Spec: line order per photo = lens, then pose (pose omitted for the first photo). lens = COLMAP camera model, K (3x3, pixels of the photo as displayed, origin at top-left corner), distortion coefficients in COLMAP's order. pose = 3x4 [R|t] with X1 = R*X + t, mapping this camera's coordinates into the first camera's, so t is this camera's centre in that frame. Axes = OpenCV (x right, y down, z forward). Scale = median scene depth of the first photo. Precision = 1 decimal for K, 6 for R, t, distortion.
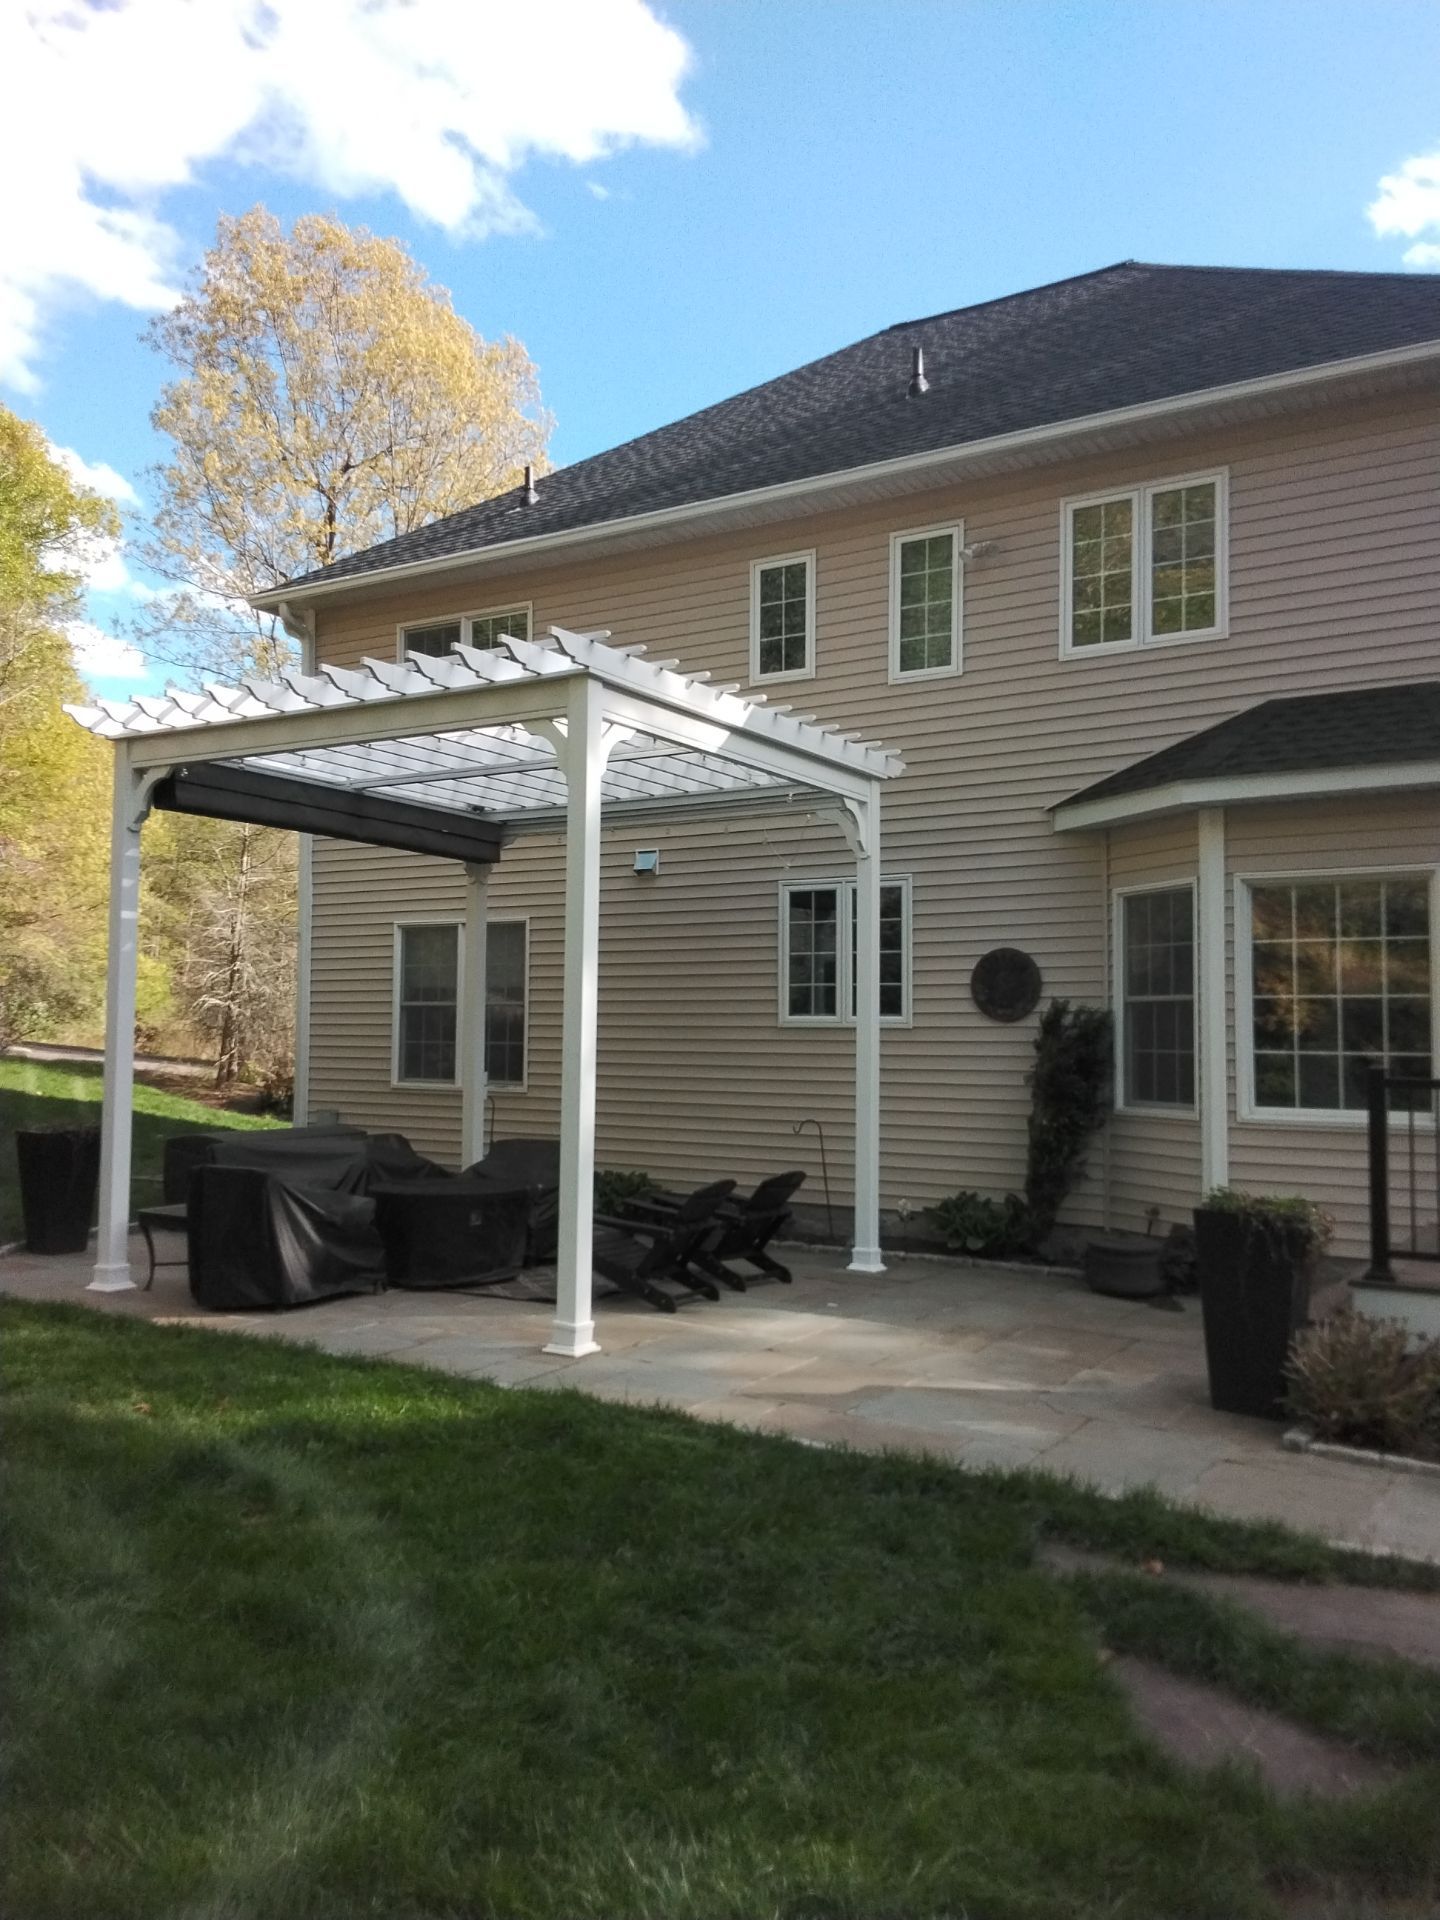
lens RADIAL K [[1448.5, 0, 694.9], [0, 1448.5, 955.0], [0, 0, 1]] dist [0.090293, -0.150840]
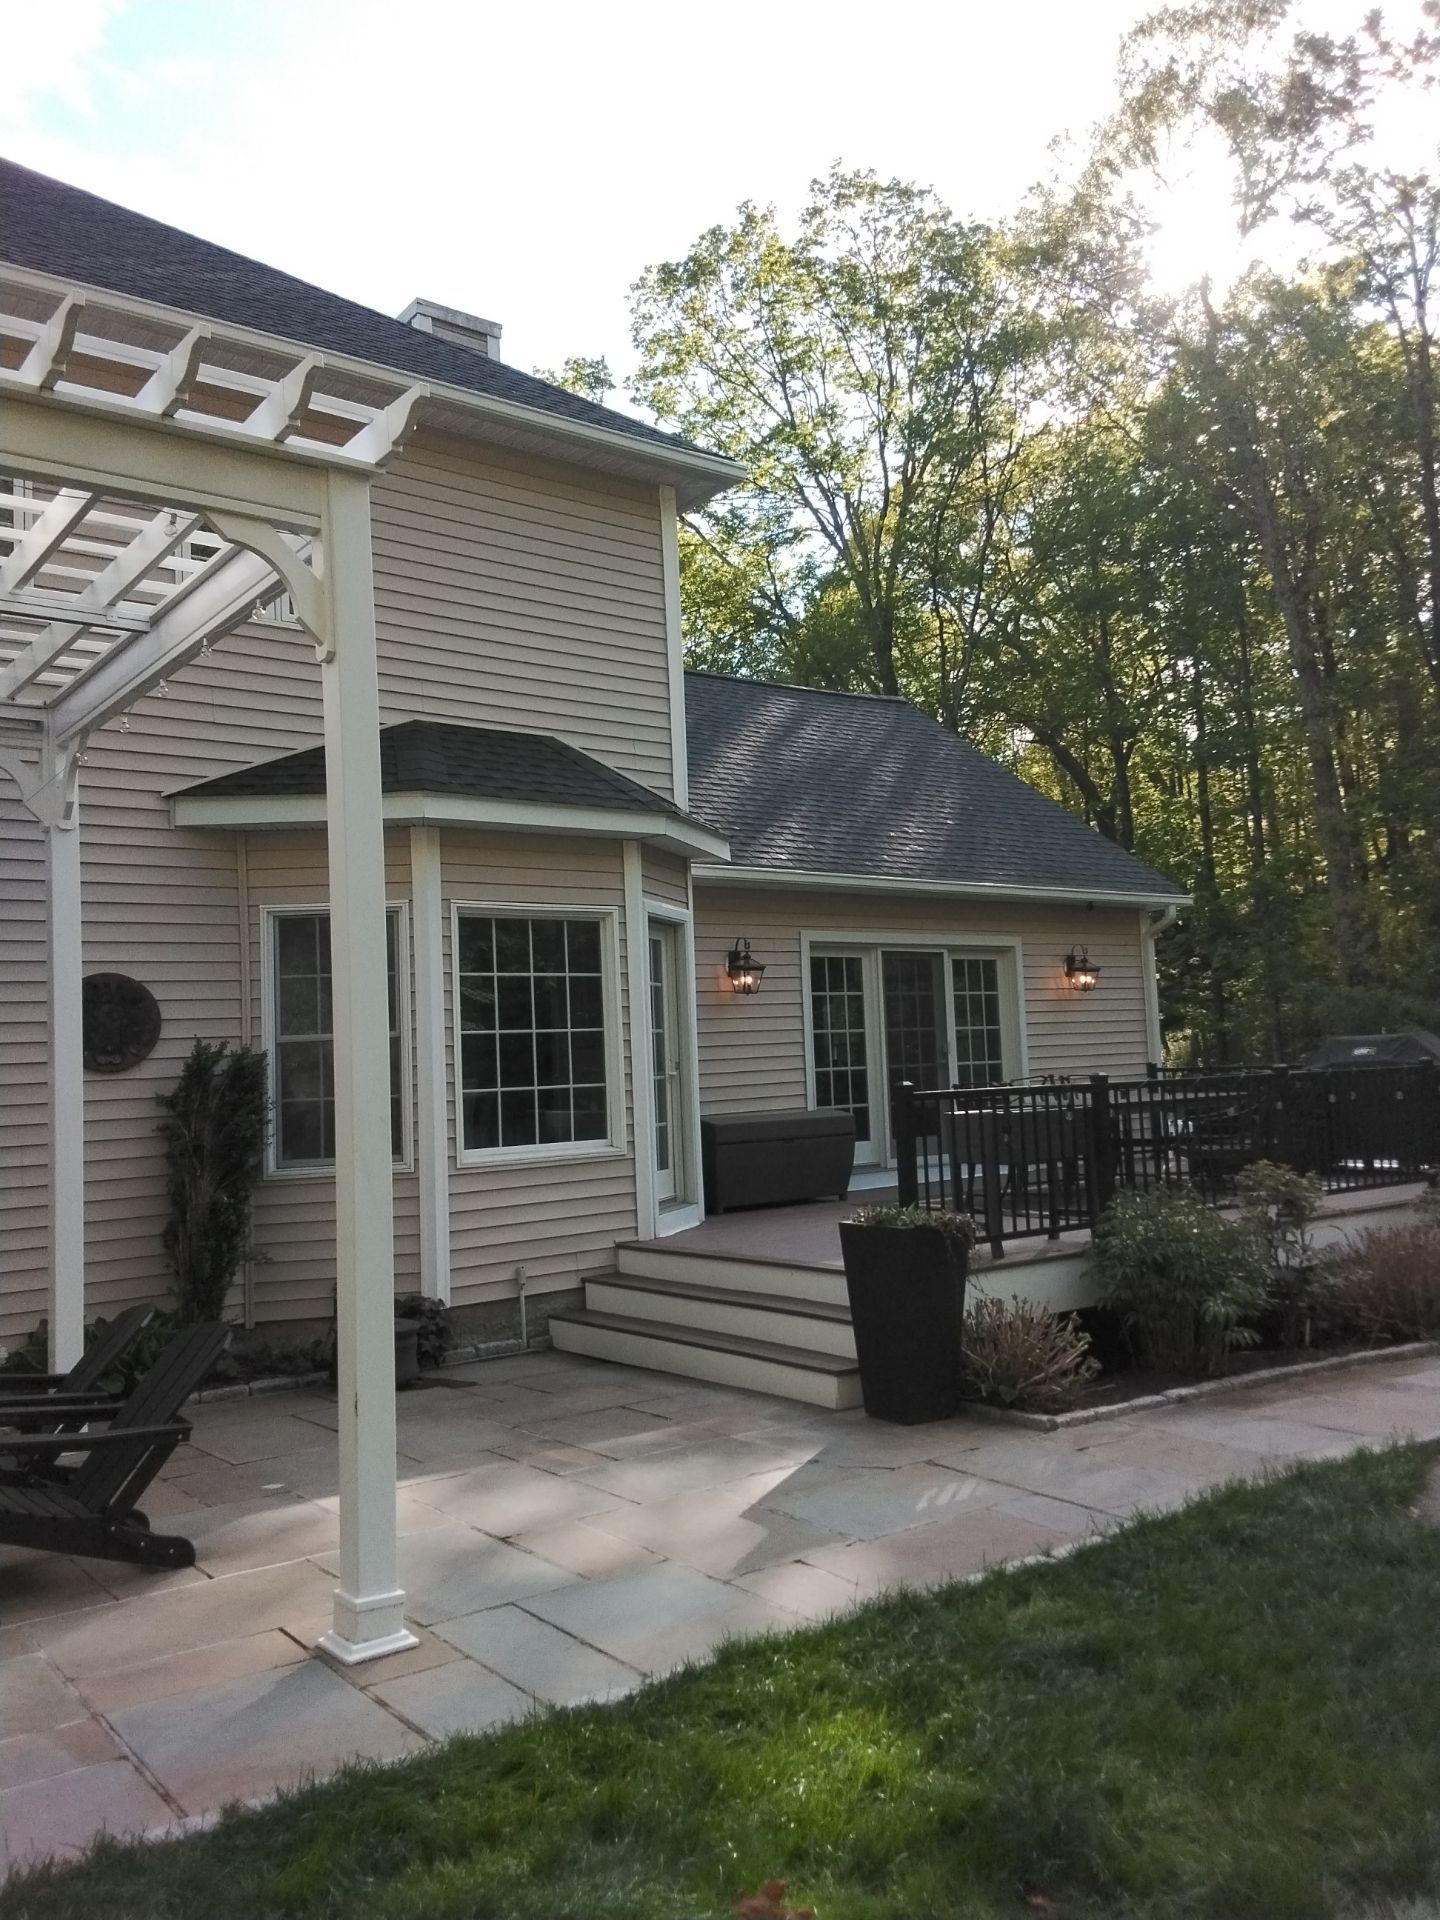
lens RADIAL K [[1475.0, 0, 720.7], [0, 1475.0, 951.2], [0, 0, 1]] dist [0.099884, -0.179720]
pose [[0.339849, 0.049741, 0.939164, -0.457303], [-0.006297, 0.998698, -0.050616, 0.023799], [-0.940459, 0.011288, 0.339720, 0.523722]]
